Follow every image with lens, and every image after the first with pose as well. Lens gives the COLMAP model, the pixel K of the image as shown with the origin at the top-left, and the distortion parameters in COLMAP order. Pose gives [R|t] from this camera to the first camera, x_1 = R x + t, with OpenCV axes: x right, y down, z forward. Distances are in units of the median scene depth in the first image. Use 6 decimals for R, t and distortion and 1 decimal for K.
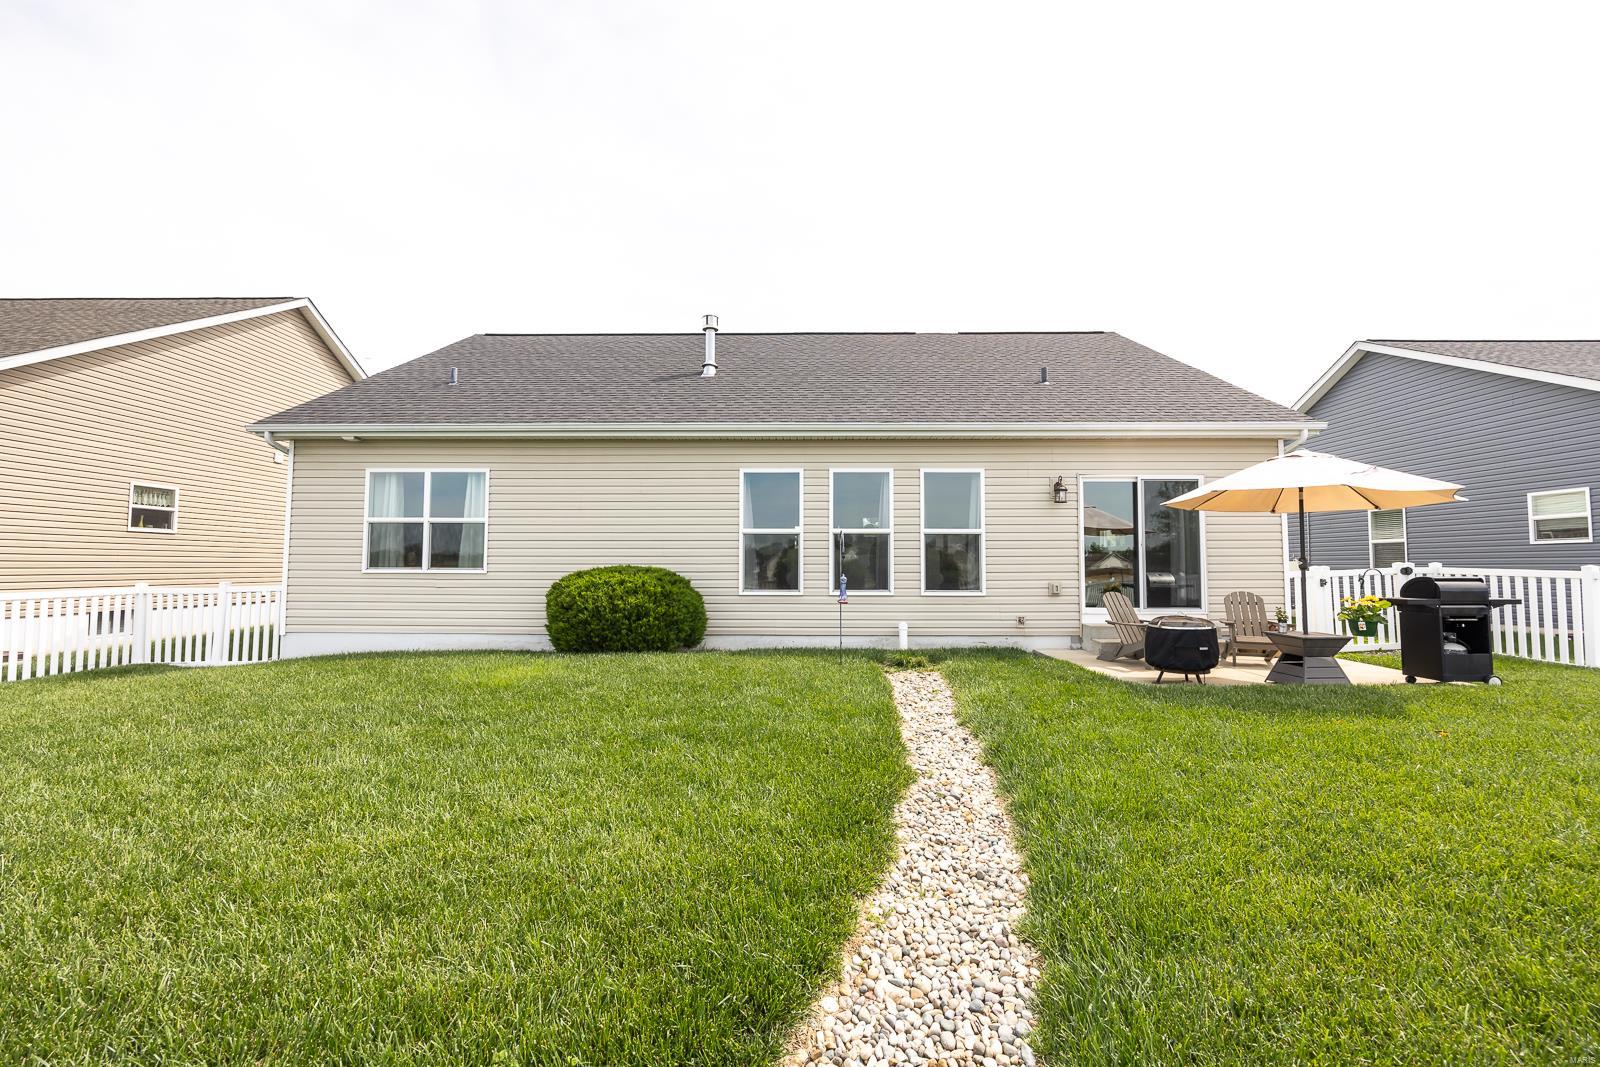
lens RADIAL K [[628.4, 0, 780.0], [0, 628.4, 533.0], [0, 0, 1]] dist [0.000426, 0.000163]
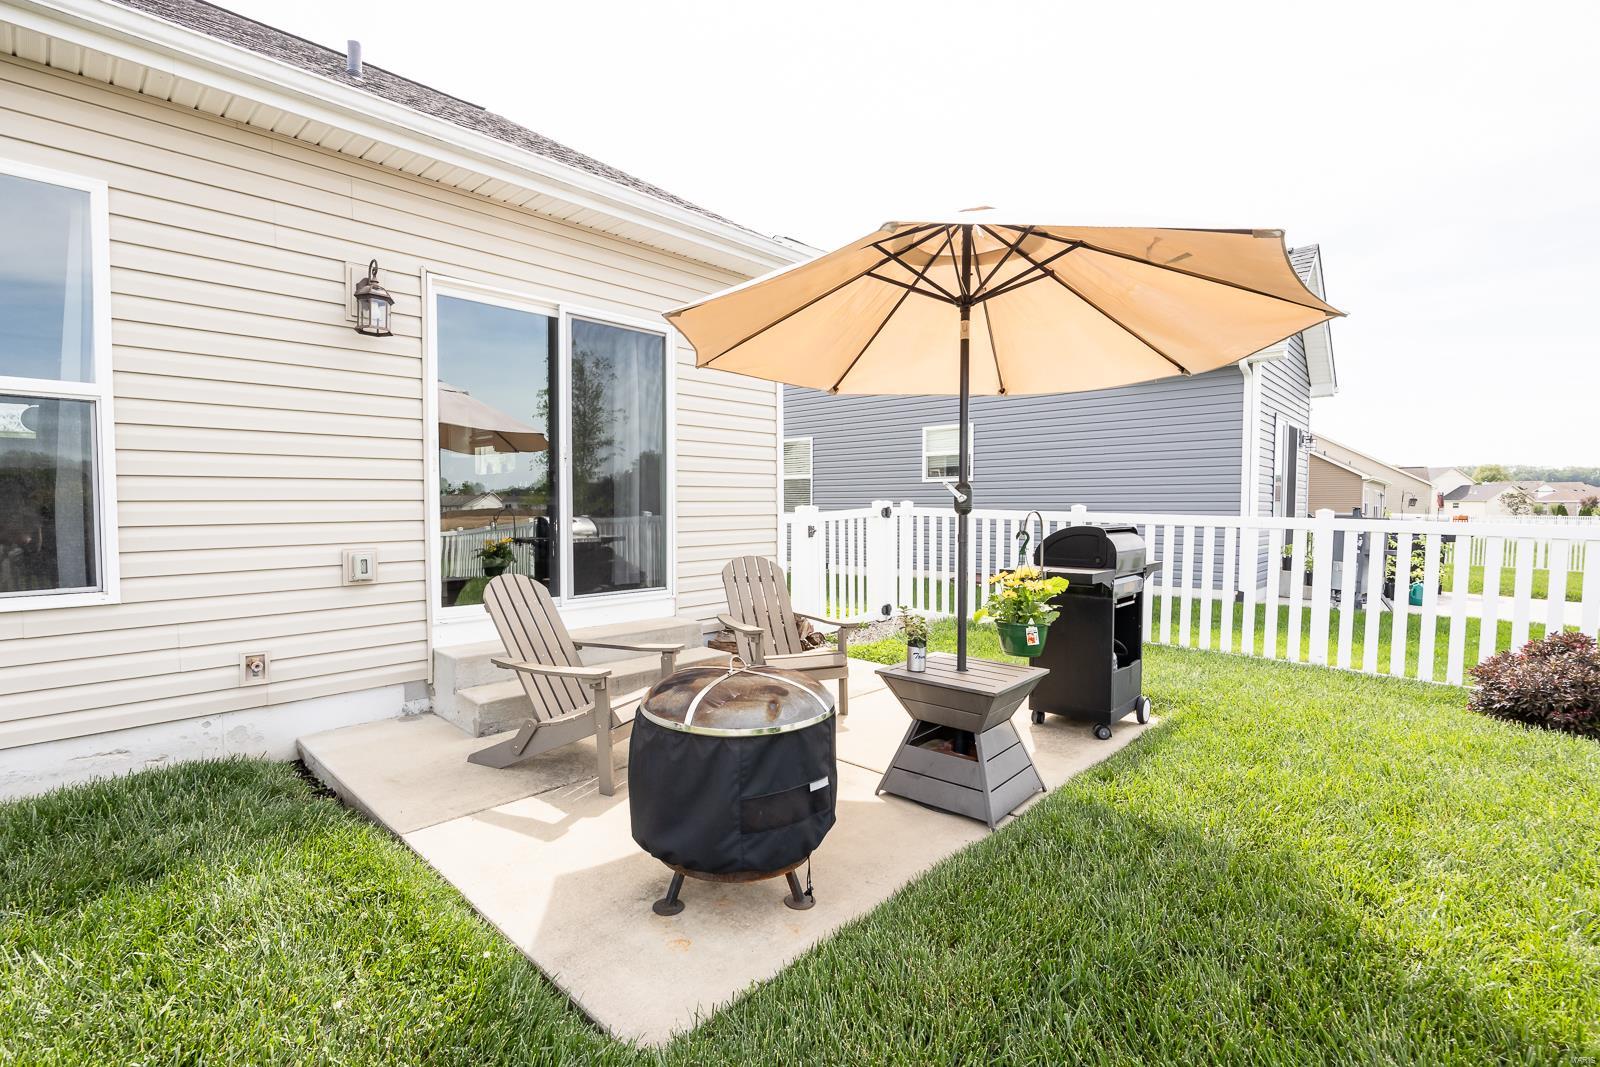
lens RADIAL K [[759.8, 0, 796.8], [0, 759.8, 541.8], [0, 0, 1]] dist [0.001445, 0.000195]
pose [[0.641958, -0.036853, 0.765853, 0.258810], [-0.037765, 0.996112, 0.079589, 0.028184], [-0.765809, -0.080015, 0.638071, 0.514954]]
